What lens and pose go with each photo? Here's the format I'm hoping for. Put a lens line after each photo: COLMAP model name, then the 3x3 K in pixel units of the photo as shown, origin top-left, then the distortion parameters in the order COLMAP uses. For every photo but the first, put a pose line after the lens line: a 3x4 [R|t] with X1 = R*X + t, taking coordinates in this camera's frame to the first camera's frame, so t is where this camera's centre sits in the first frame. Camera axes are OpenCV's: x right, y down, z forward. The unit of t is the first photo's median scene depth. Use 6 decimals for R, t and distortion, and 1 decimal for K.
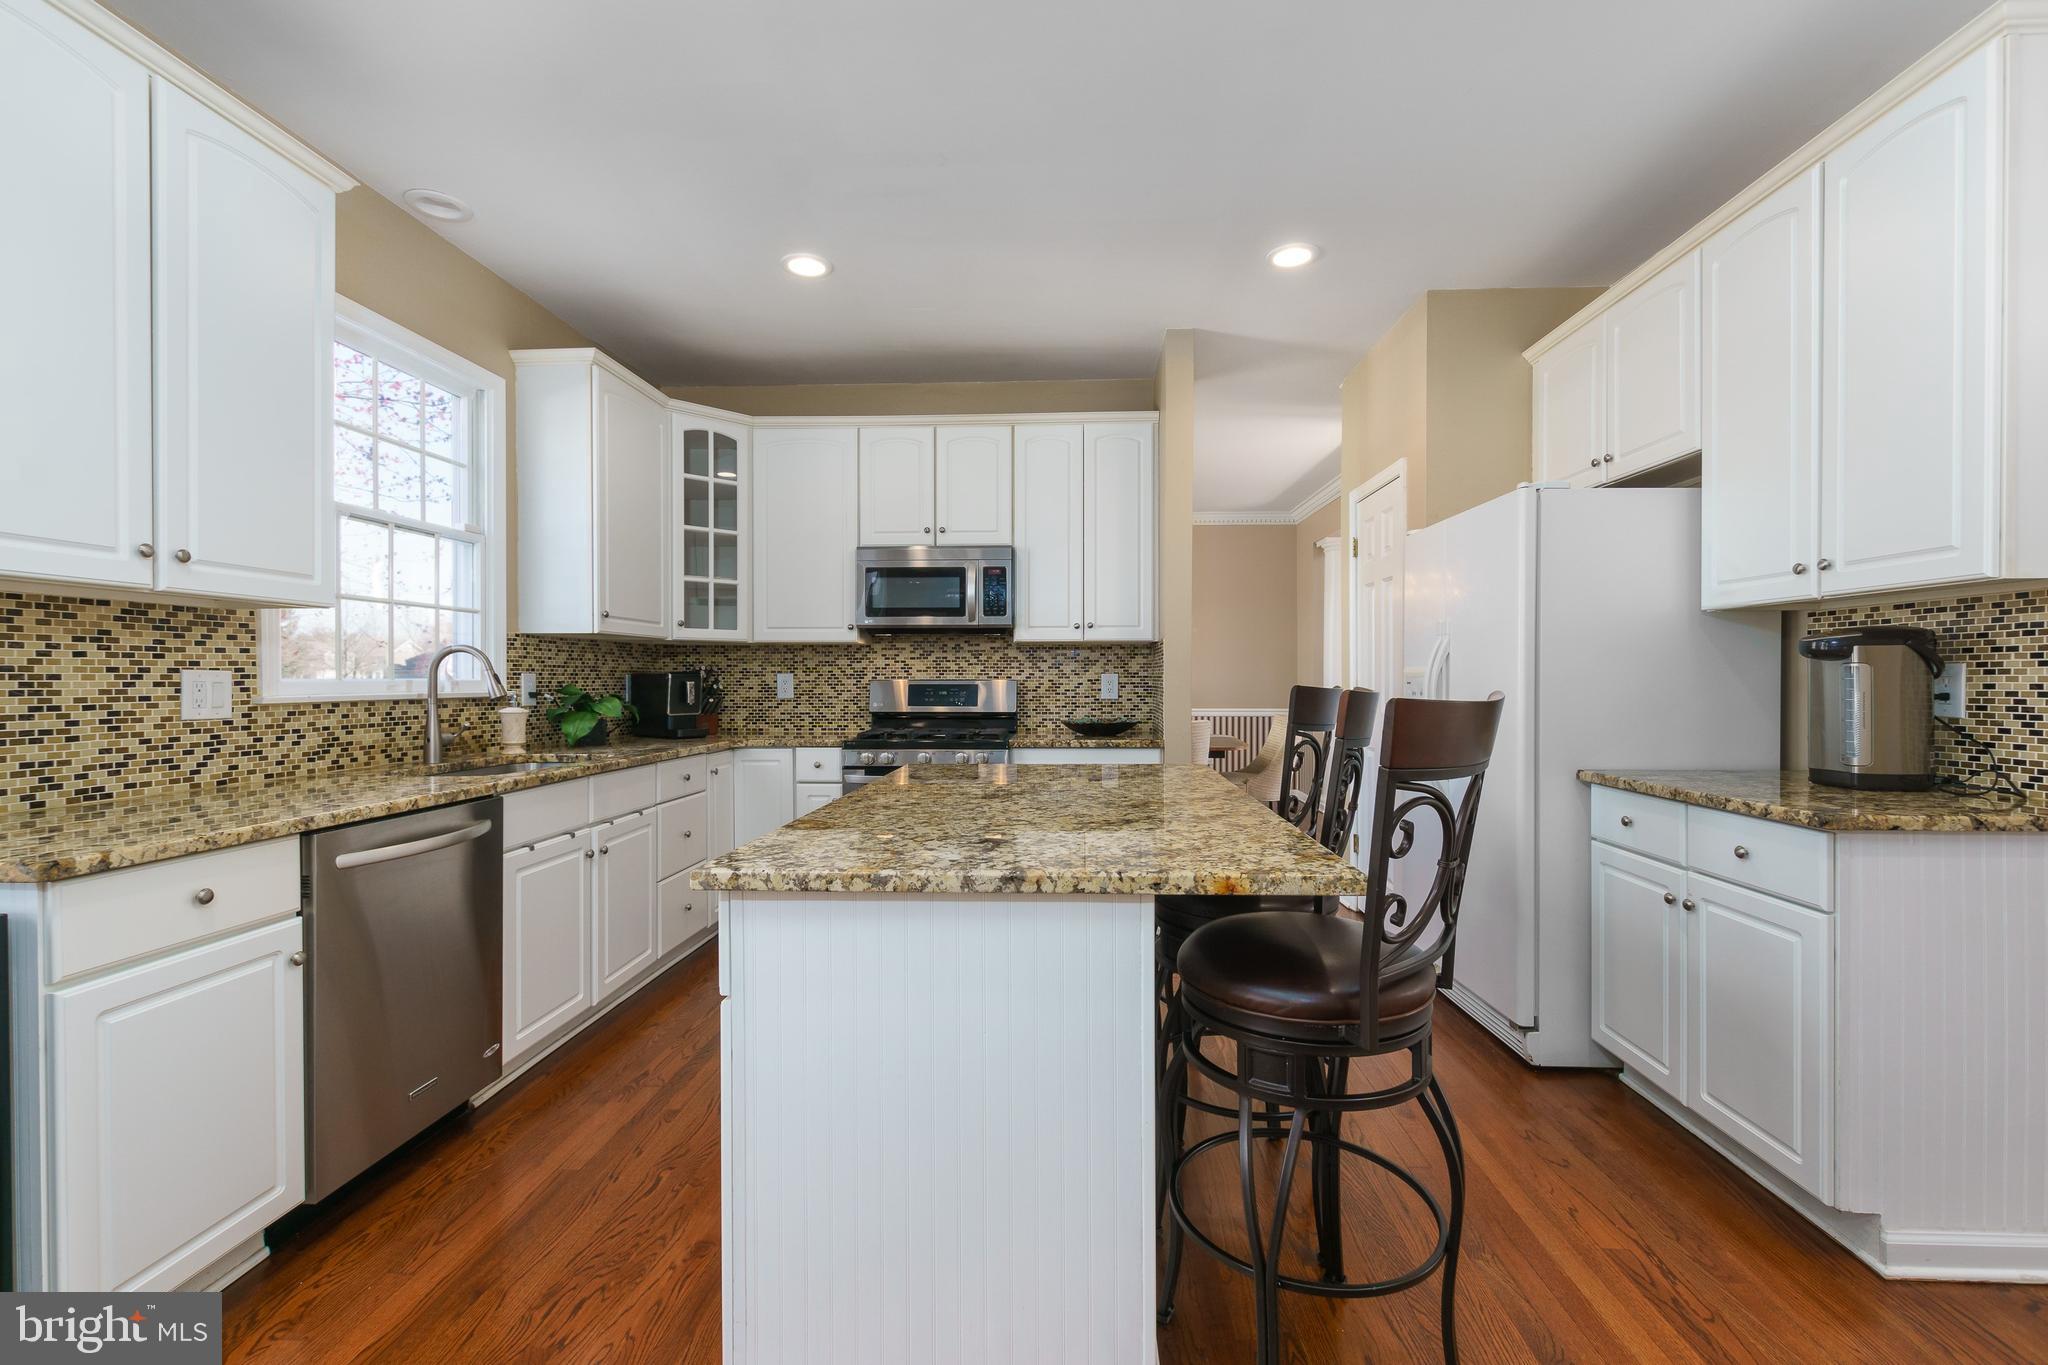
lens RADIAL K [[893.8, 0, 1036.2], [0, 893.8, 686.6], [0, 0, 1]] dist [0.010114, -0.002992]
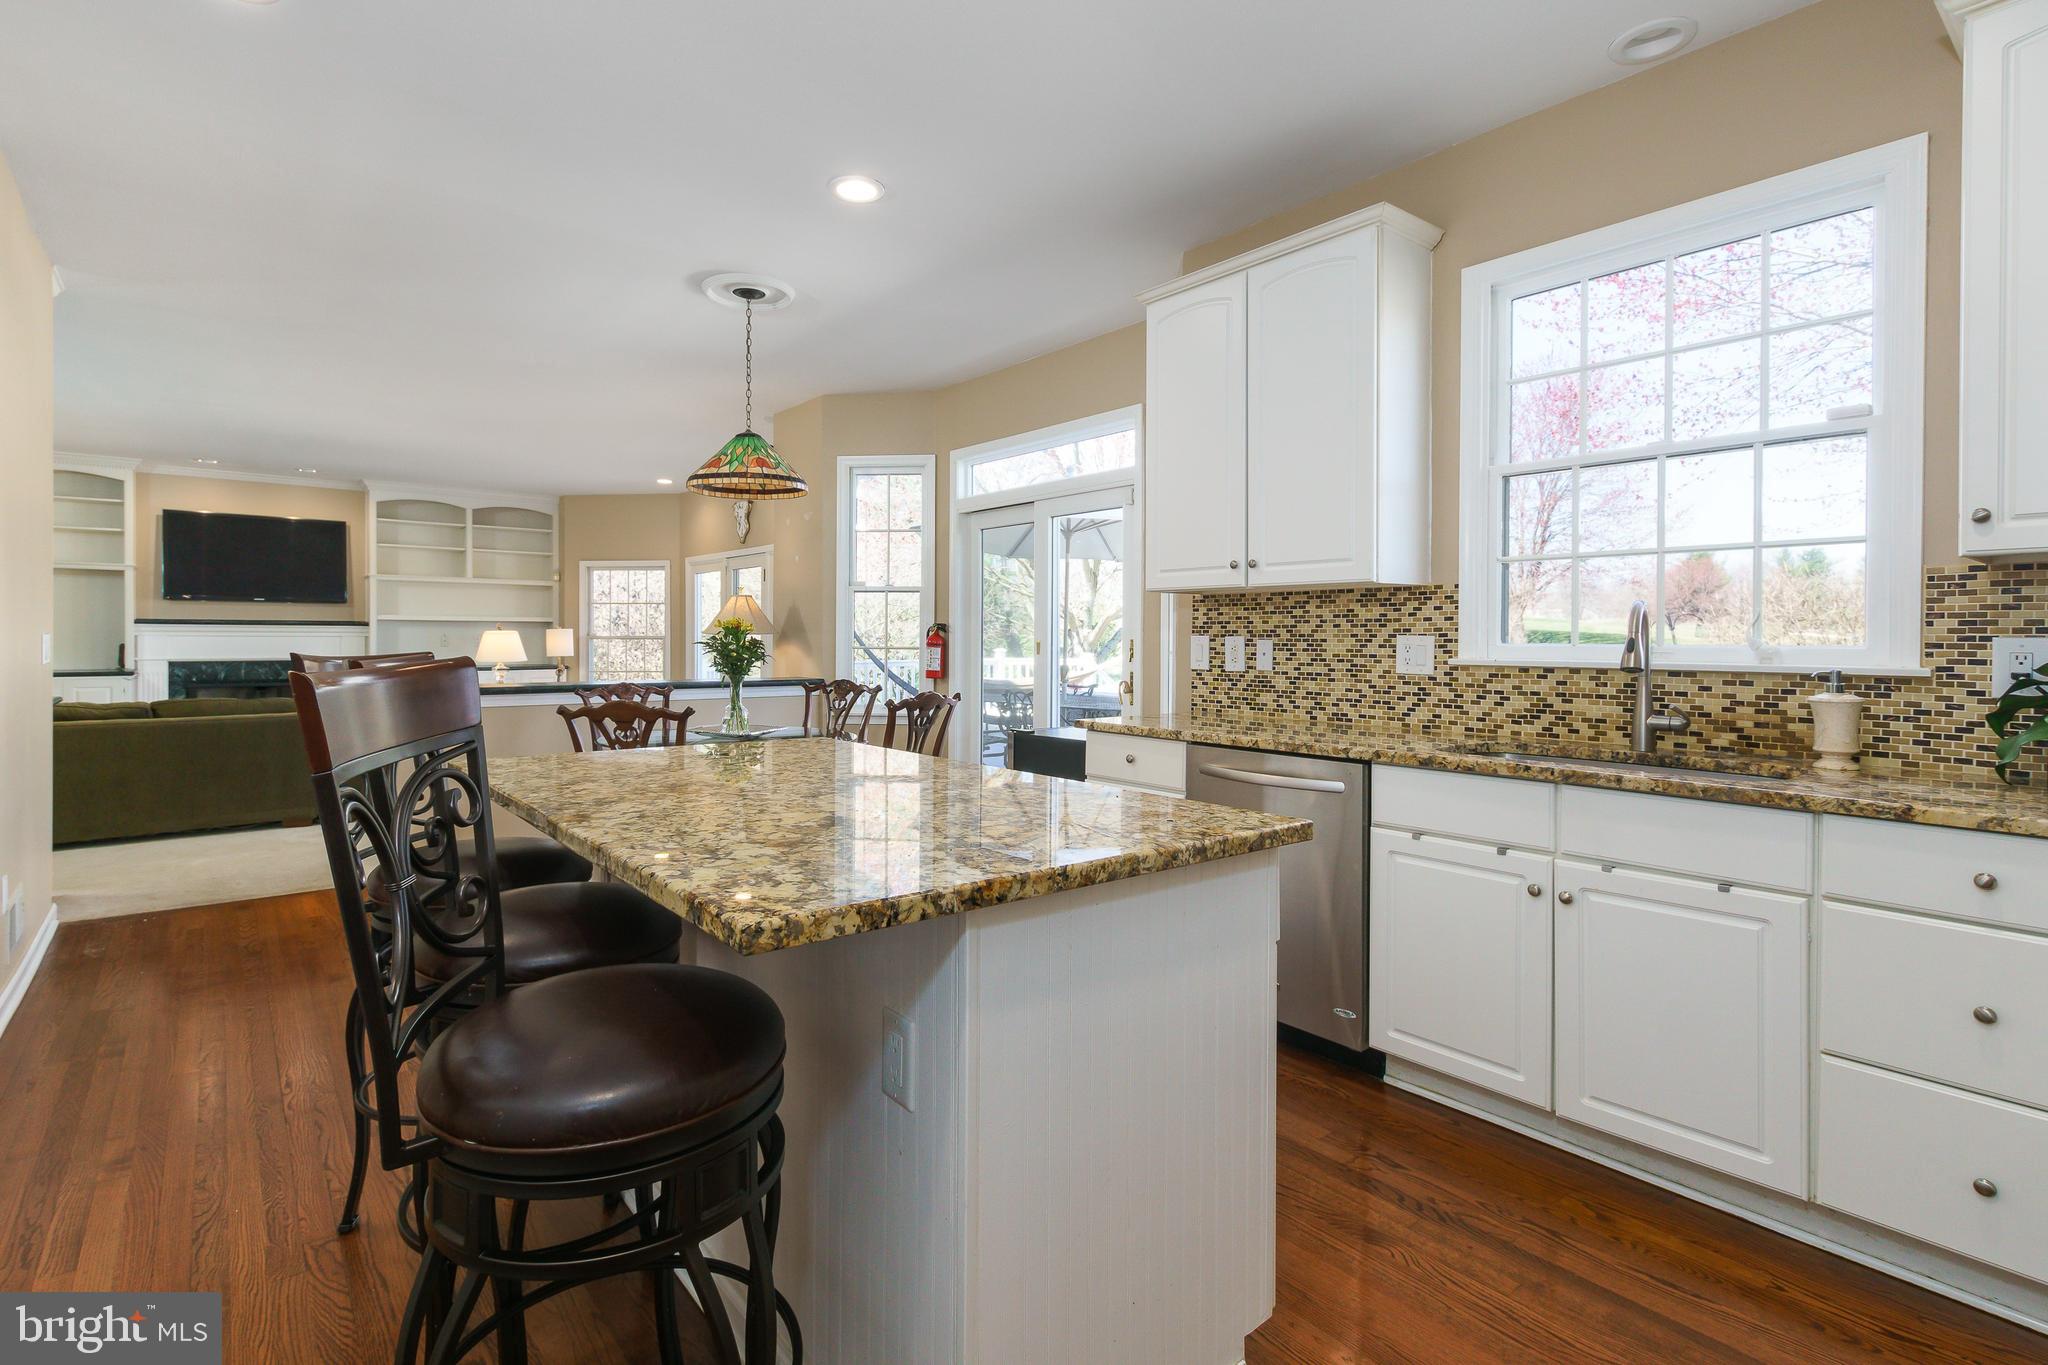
lens RADIAL K [[976.1, 0, 977.7], [0, 976.1, 642.1], [0, 0, 1]] dist [0.014496, -0.001227]
pose [[-0.755069, 0.002906, -0.655639, 0.387198], [-0.009130, 0.999847, 0.014946, -0.020968], [0.655582, 0.017272, -0.754926, 1.428274]]
